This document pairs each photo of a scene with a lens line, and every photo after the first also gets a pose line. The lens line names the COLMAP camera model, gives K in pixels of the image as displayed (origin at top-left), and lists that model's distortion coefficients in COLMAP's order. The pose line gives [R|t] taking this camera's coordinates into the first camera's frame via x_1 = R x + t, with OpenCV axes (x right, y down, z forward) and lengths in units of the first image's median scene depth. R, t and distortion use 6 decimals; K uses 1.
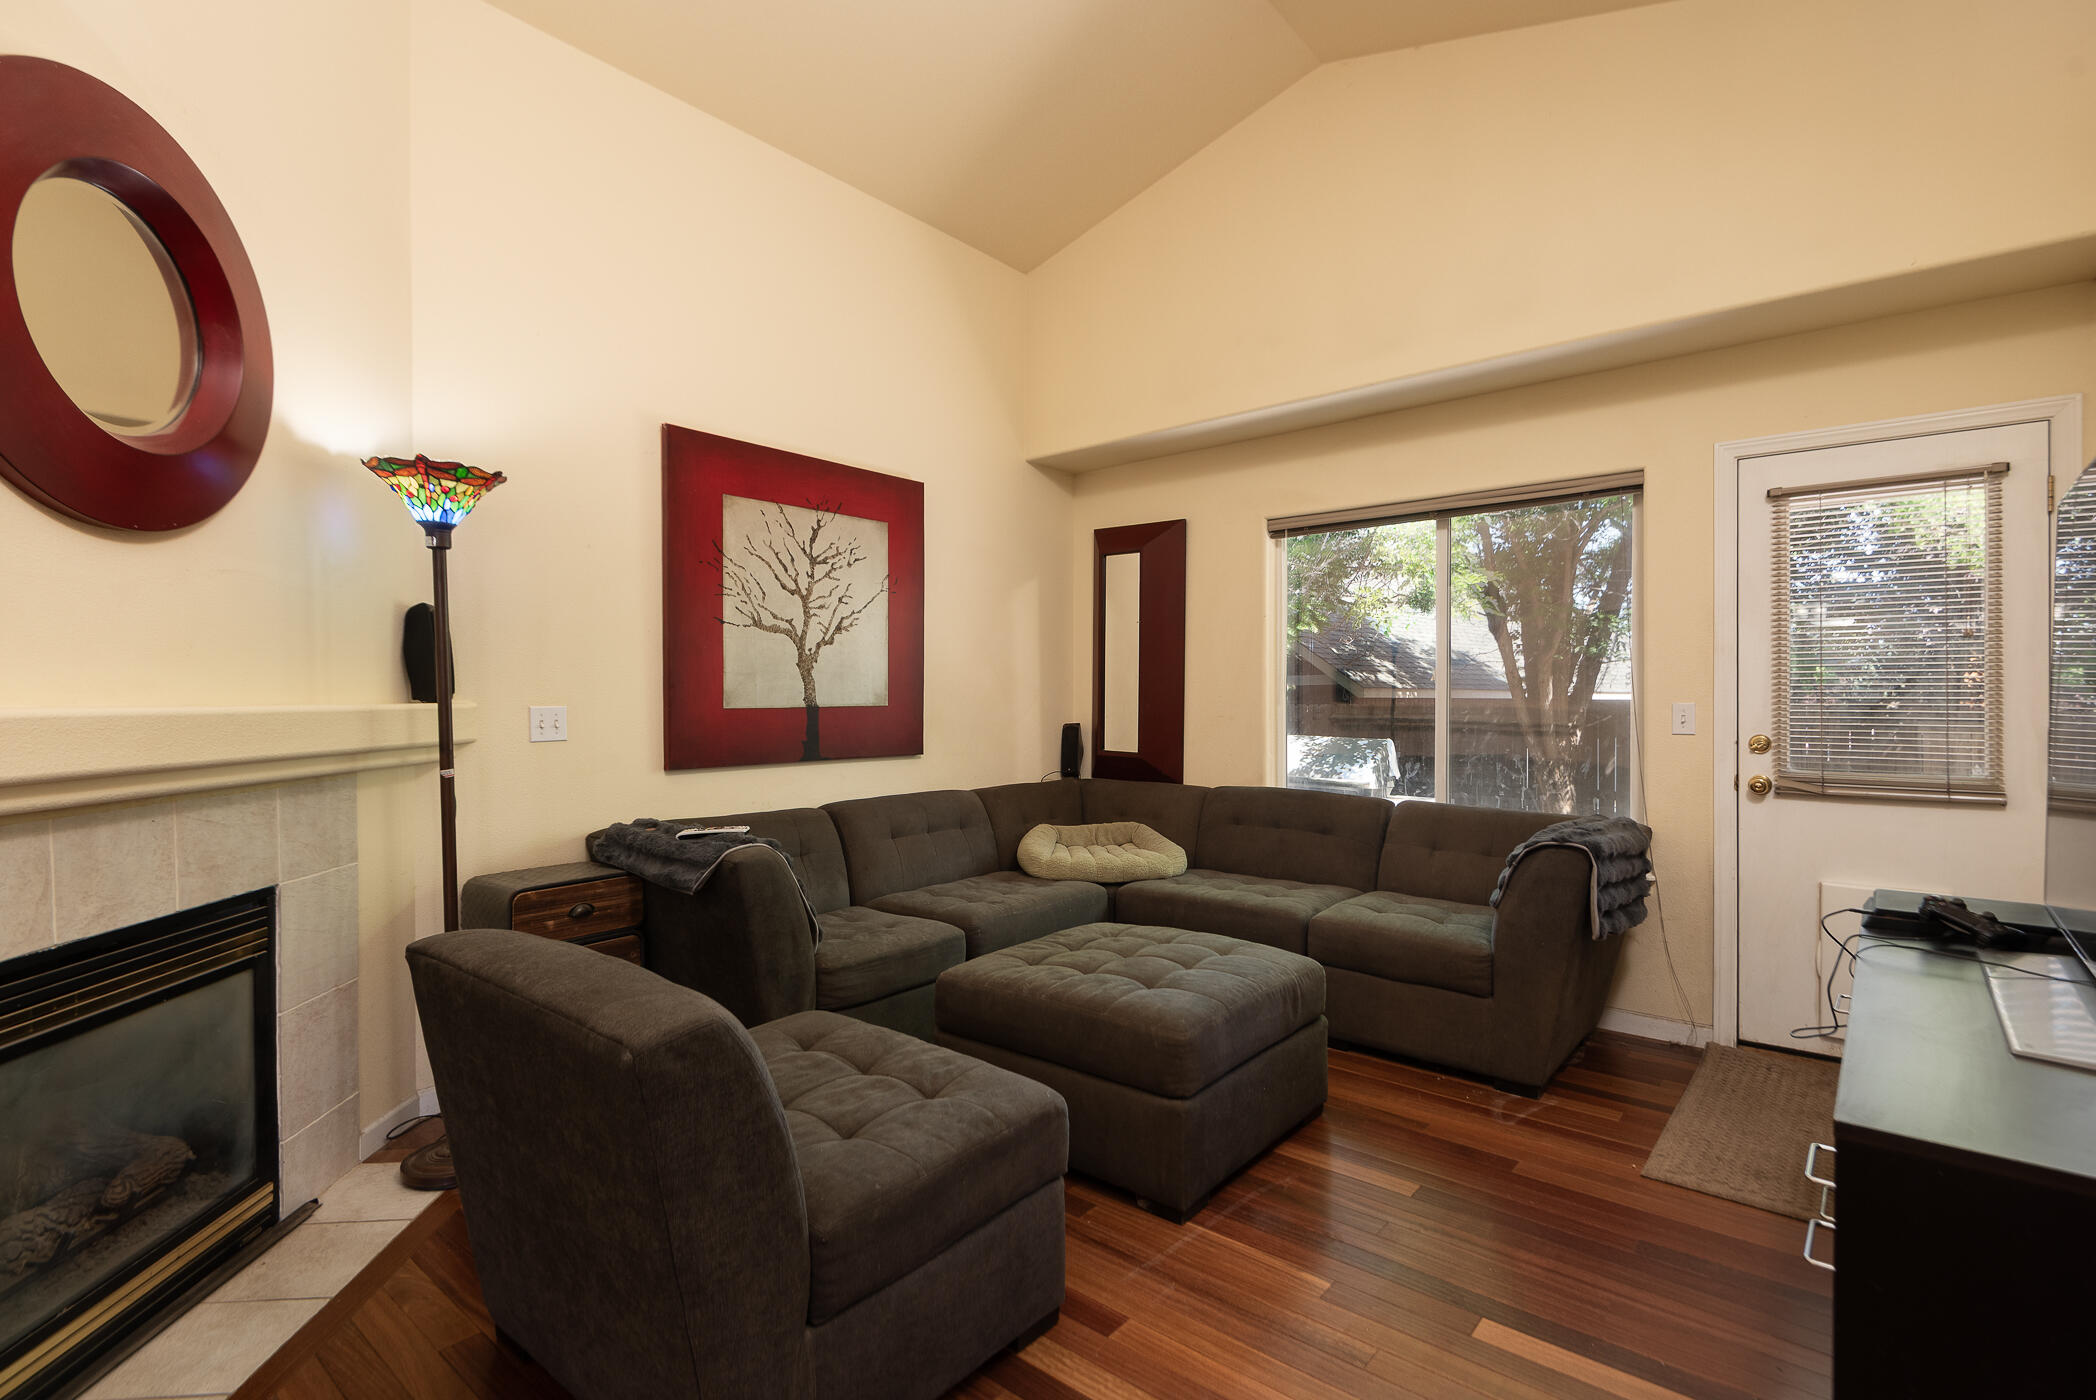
lens RADIAL K [[949.1, 0, 1044.7], [0, 949.1, 708.2], [0, 0, 1]] dist [0.004620, -0.000132]
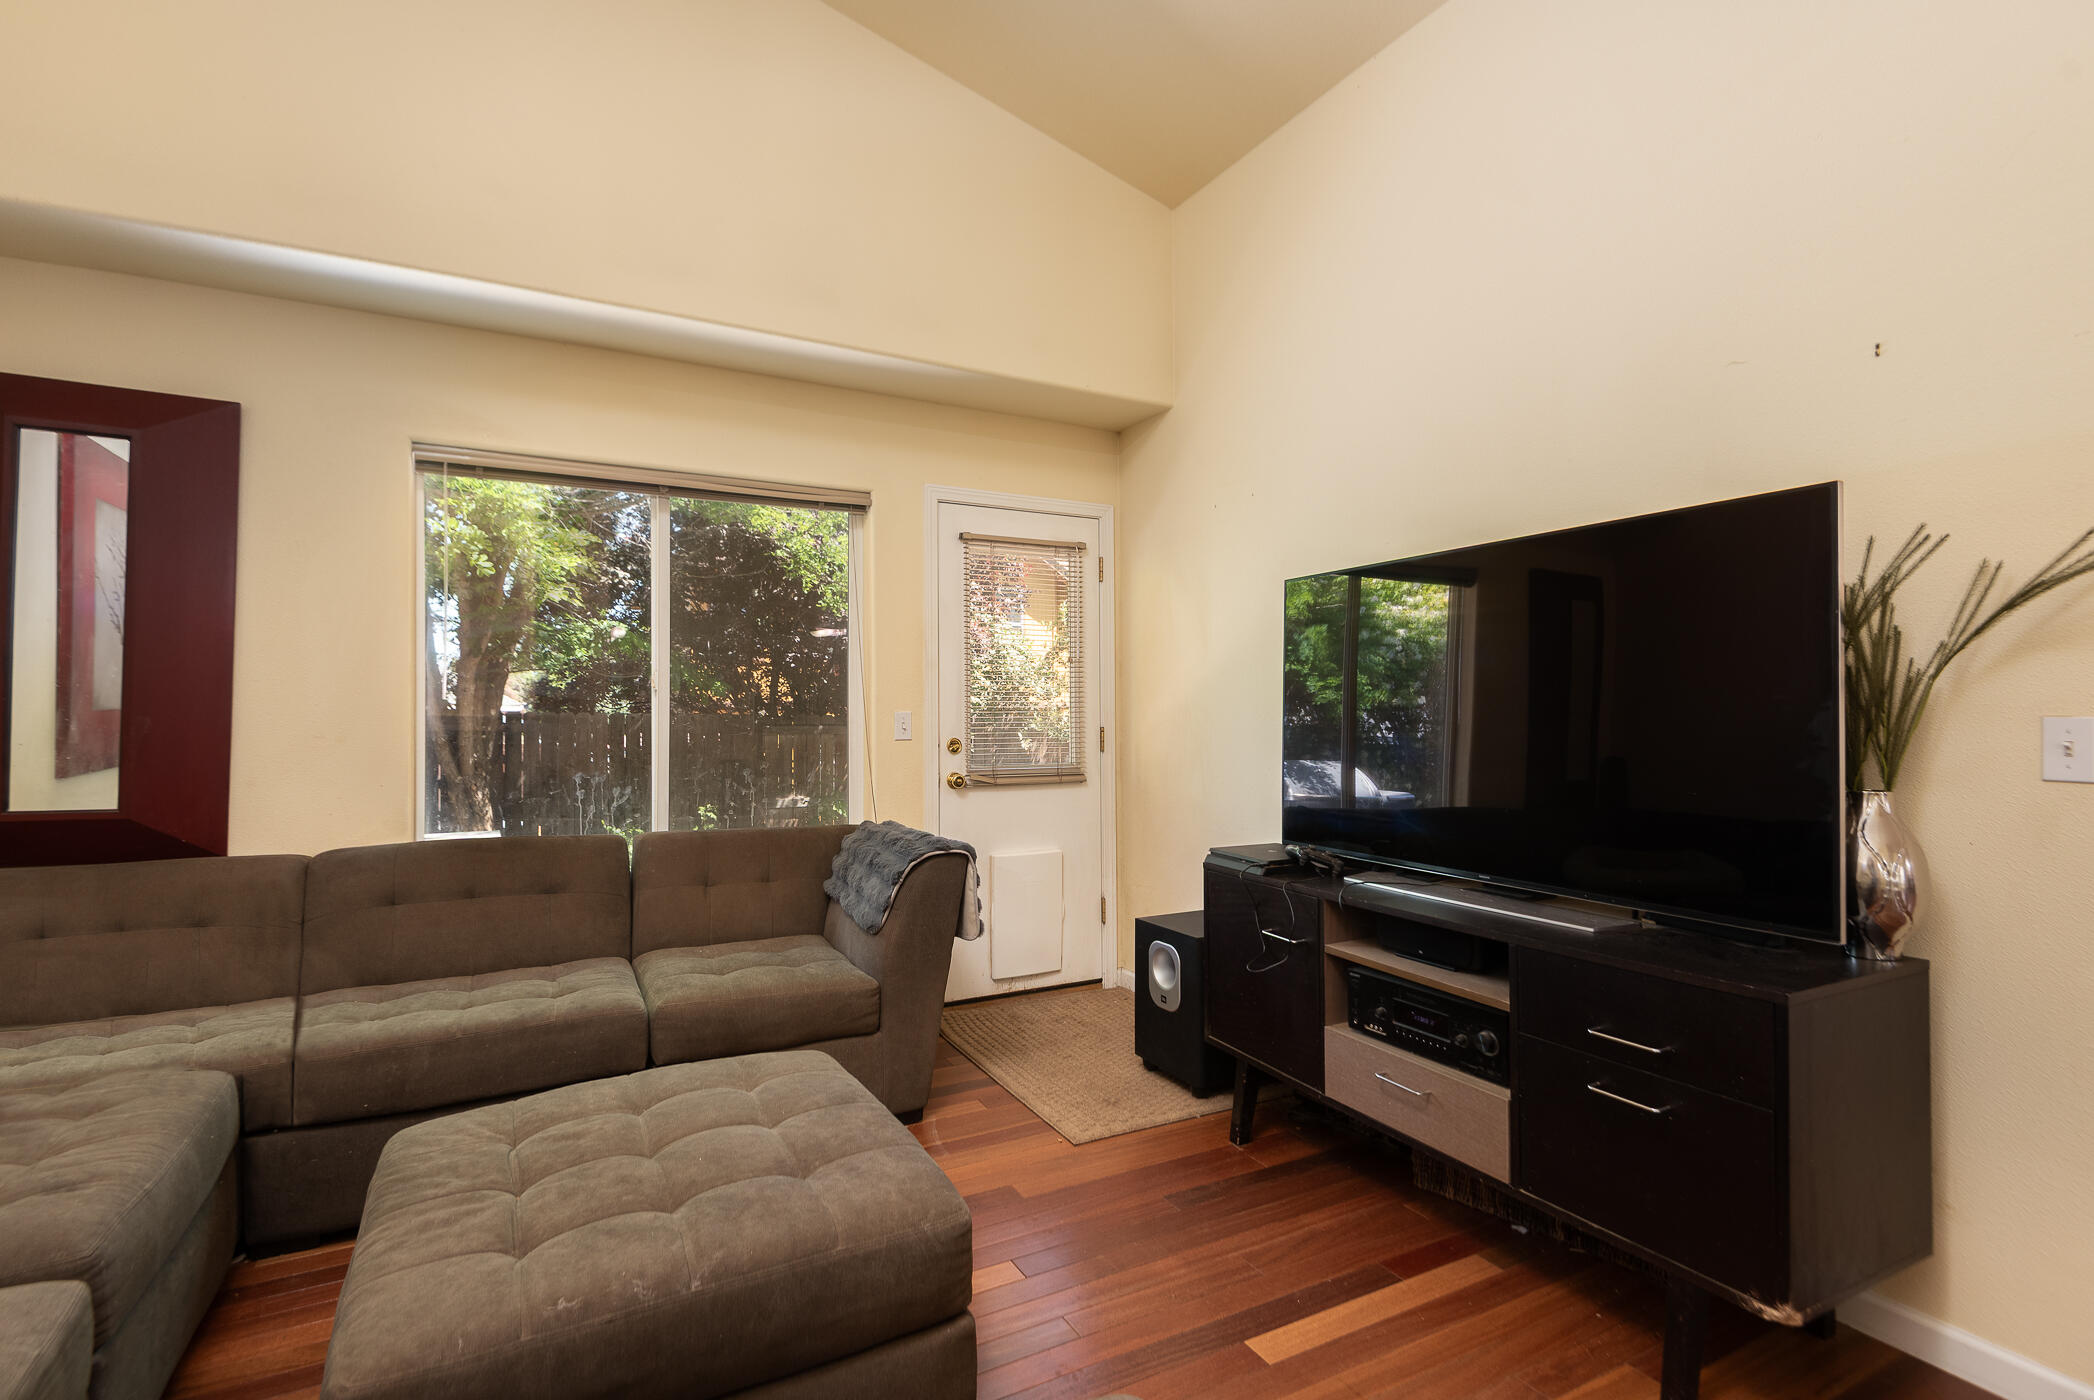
lens RADIAL K [[948.2, 0, 1048.9], [0, 948.2, 692.2], [0, 0, 1]] dist [0.004620, -0.000132]
pose [[0.376660, 0.016973, 0.926196, -0.296468], [0.012724, 0.999643, -0.023493, 0.000576], [-0.926264, 0.020634, 0.376310, 0.456588]]
